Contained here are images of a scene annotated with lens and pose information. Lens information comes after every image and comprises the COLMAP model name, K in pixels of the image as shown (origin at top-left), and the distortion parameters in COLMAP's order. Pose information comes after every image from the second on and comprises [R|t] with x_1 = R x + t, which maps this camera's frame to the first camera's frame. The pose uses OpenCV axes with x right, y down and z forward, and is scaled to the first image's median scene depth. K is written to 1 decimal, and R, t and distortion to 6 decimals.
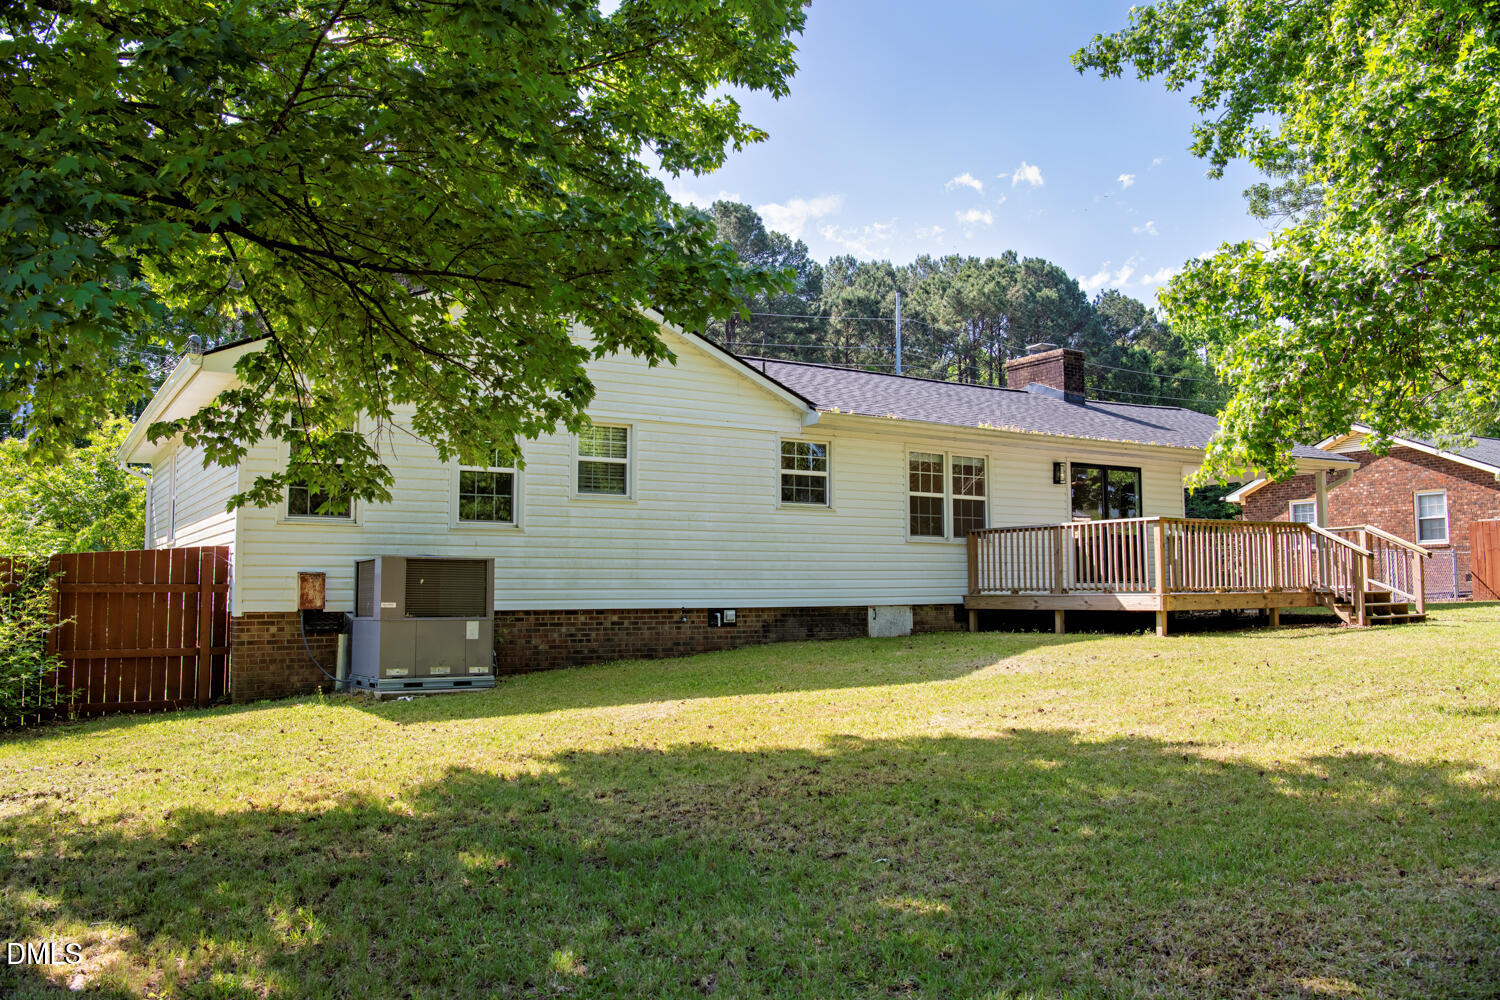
lens RADIAL K [[1191.8, 0, 754.8], [0, 1191.8, 504.1], [0, 0, 1]] dist [-0.003579, -0.000541]
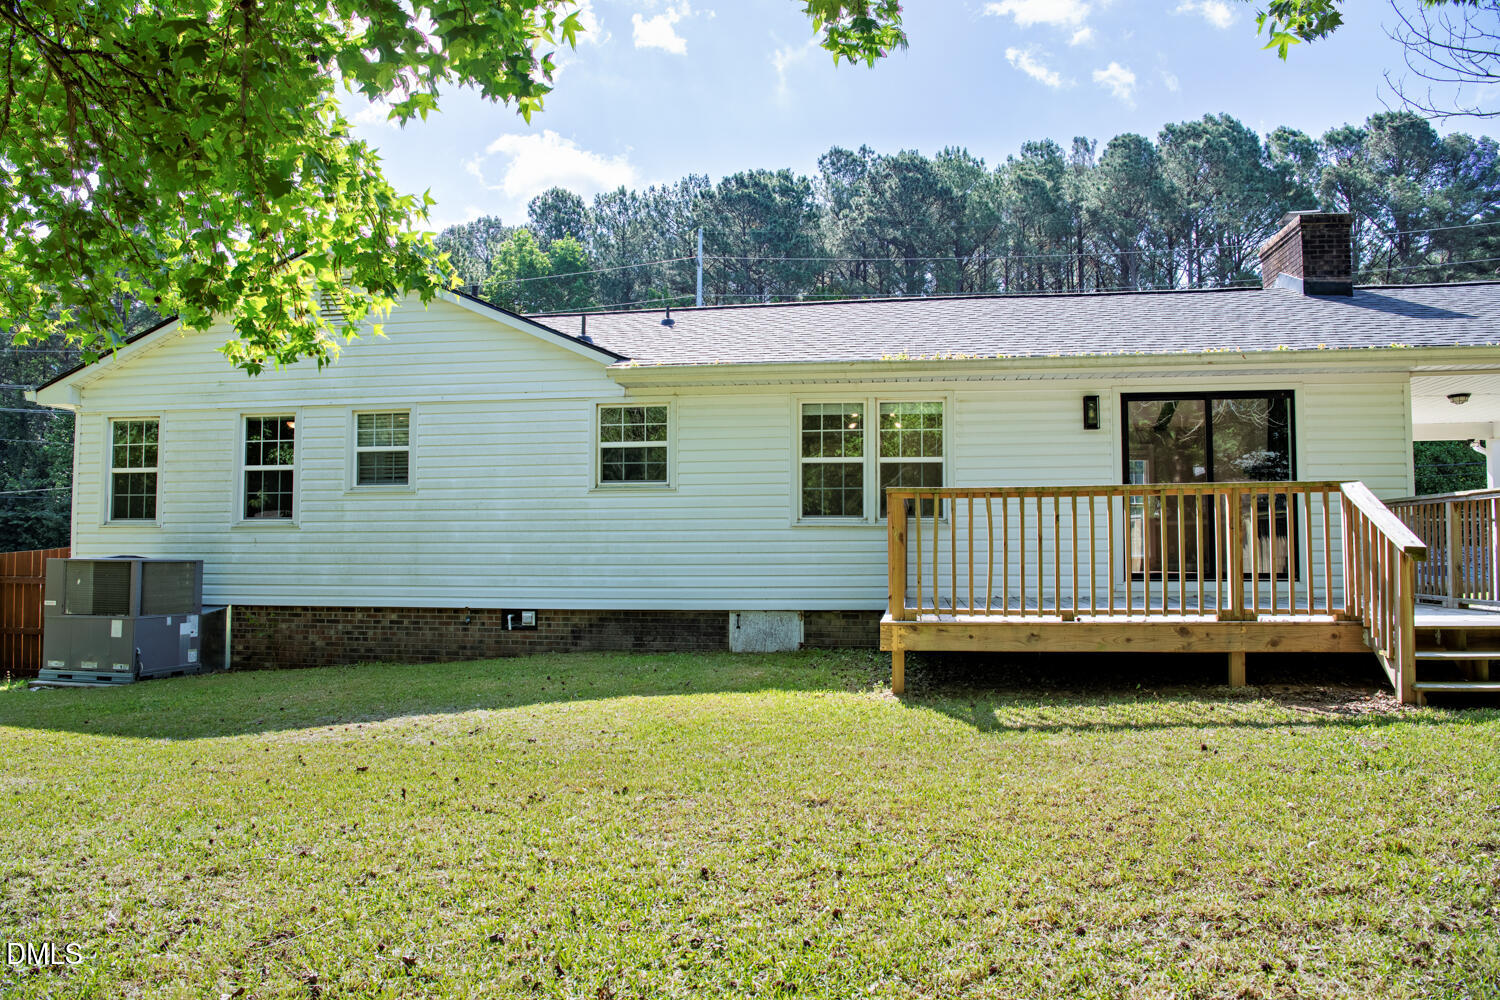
lens RADIAL K [[1034.2, 0, 753.6], [0, 1034.2, 501.7], [0, 0, 1]] dist [-0.052520, 0.007567]
pose [[0.737471, -0.027516, -0.674818, 0.579724], [0.048454, 0.998751, 0.012229, 0.008054], [0.673638, -0.041717, 0.737883, 0.539797]]
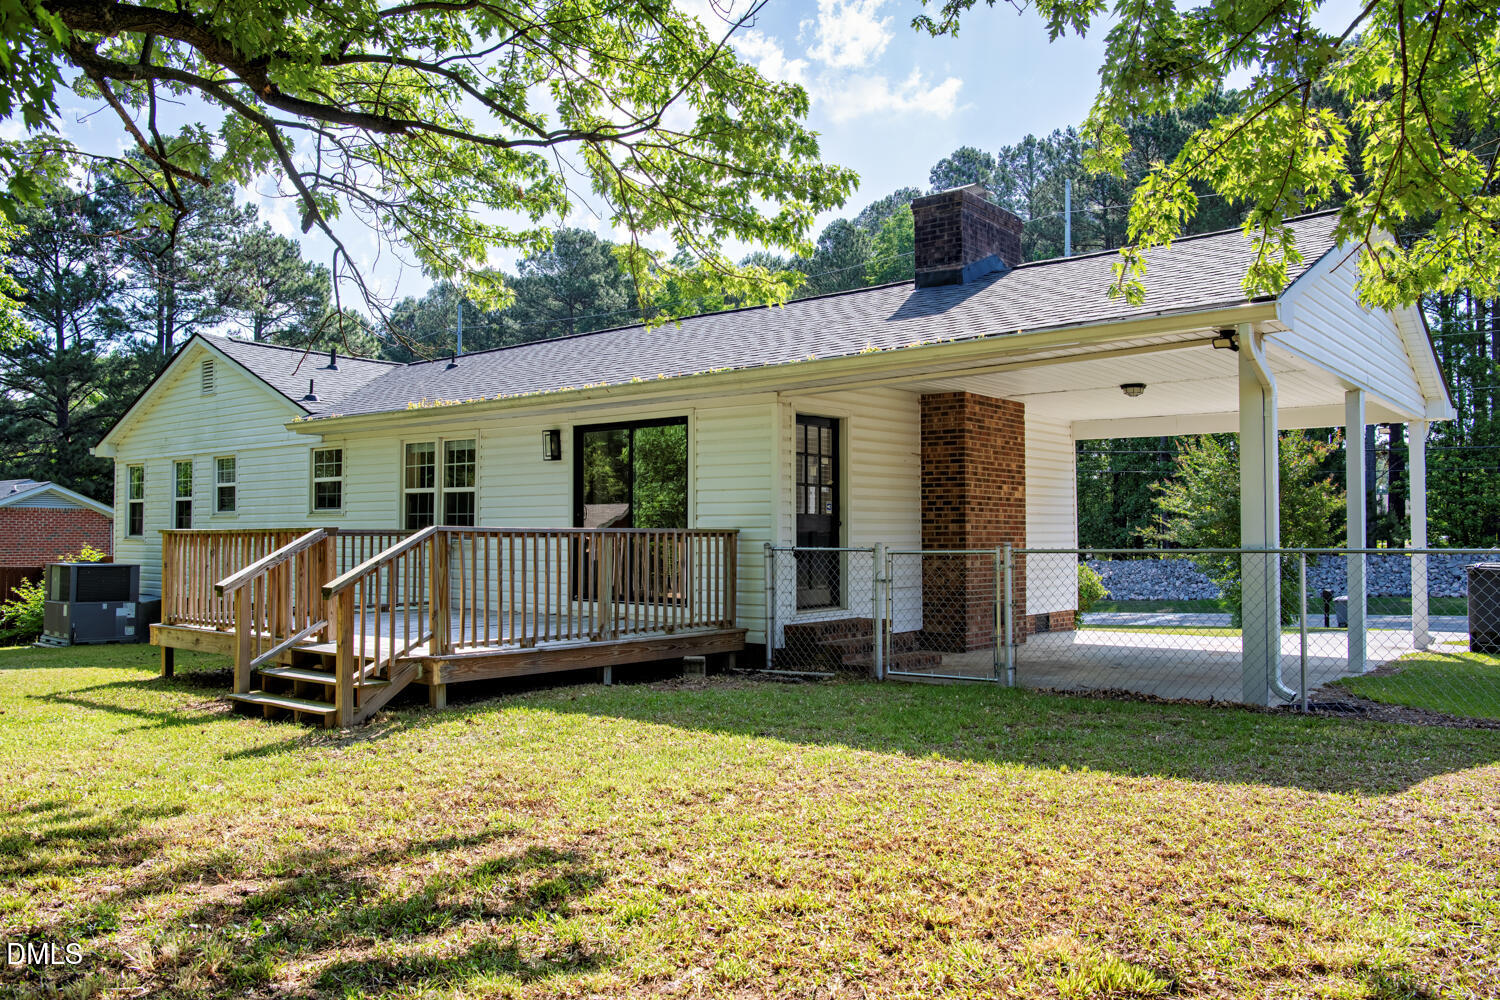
lens RADIAL K [[1138.1, 0, 745.0], [0, 1138.1, 498.3], [0, 0, 1]] dist [-0.010220, -0.003020]
pose [[0.289177, -0.022331, -0.957015, 1.091859], [0.069905, 0.997551, -0.002154, 0.017486], [0.954720, -0.066277, 0.290030, 1.065770]]
